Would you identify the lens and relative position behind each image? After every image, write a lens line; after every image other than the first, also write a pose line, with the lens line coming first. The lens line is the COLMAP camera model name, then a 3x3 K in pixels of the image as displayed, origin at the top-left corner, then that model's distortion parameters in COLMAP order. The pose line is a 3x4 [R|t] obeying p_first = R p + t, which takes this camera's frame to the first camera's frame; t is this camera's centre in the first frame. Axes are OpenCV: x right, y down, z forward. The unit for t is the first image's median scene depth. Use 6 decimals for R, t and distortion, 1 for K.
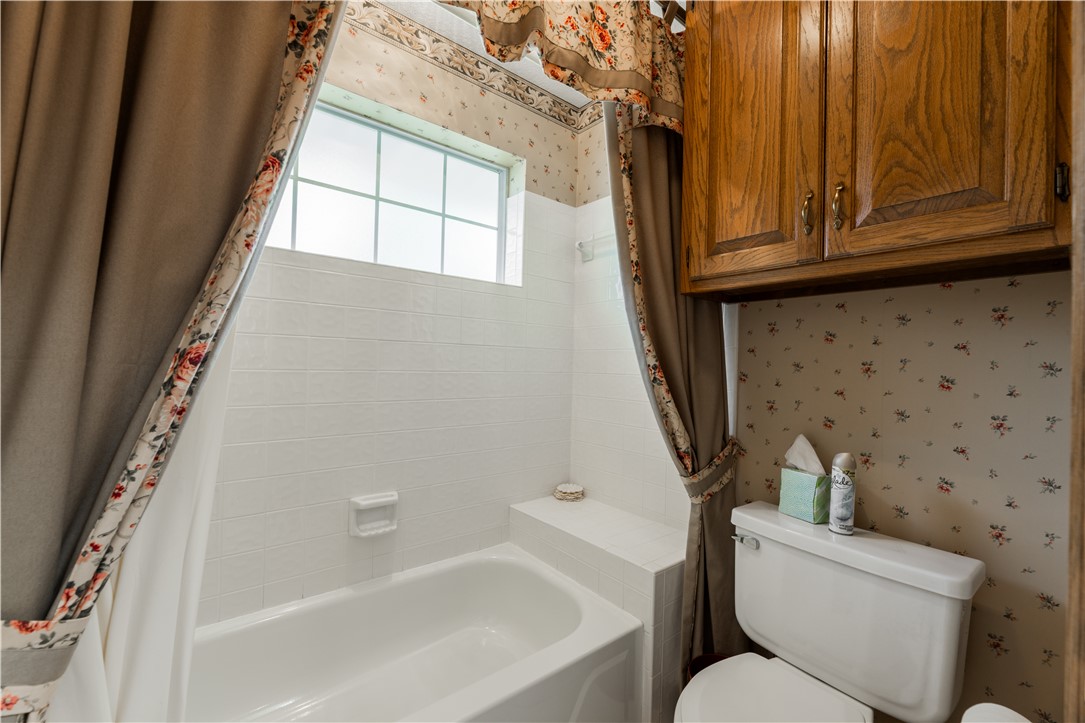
lens RADIAL K [[436.3, 0, 542.5], [0, 436.3, 364.1], [0, 0, 1]] dist [-0.003493, -0.000310]
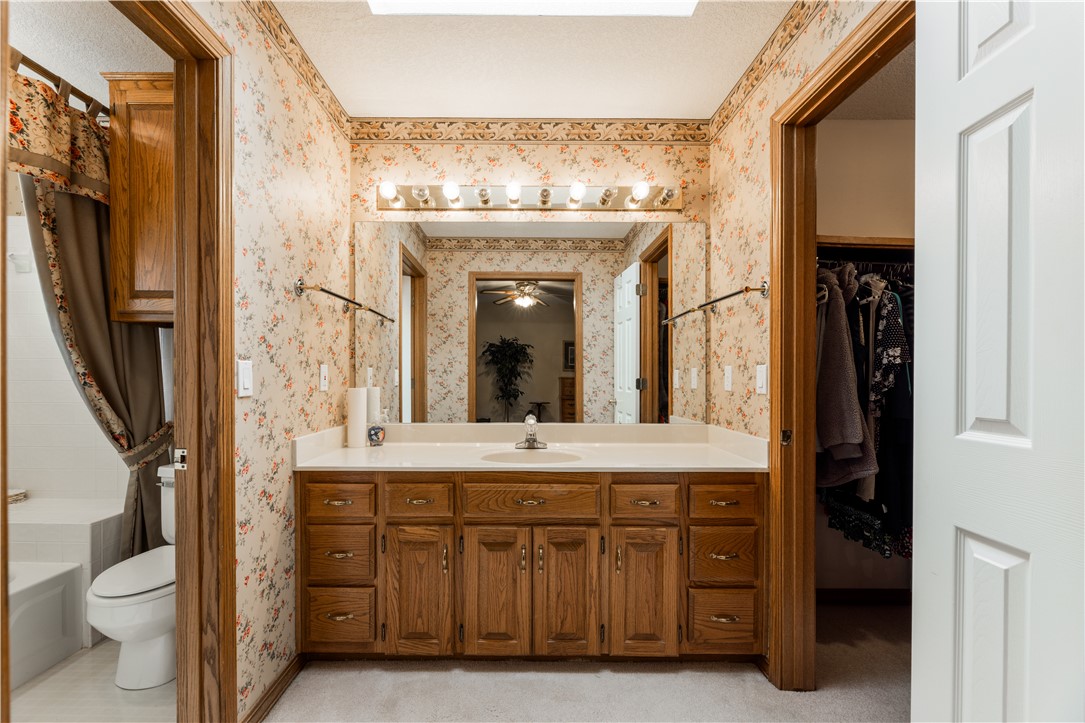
lens RADIAL K [[436.3, 0, 514.4], [0, 436.3, 380.0], [0, 0, 1]] dist [-0.003493, -0.000310]
pose [[0.628685, -0.030190, 0.777074, 0.046231], [0.009436, 0.999469, 0.031195, -0.005098], [-0.777603, -0.012279, 0.628636, -0.903381]]
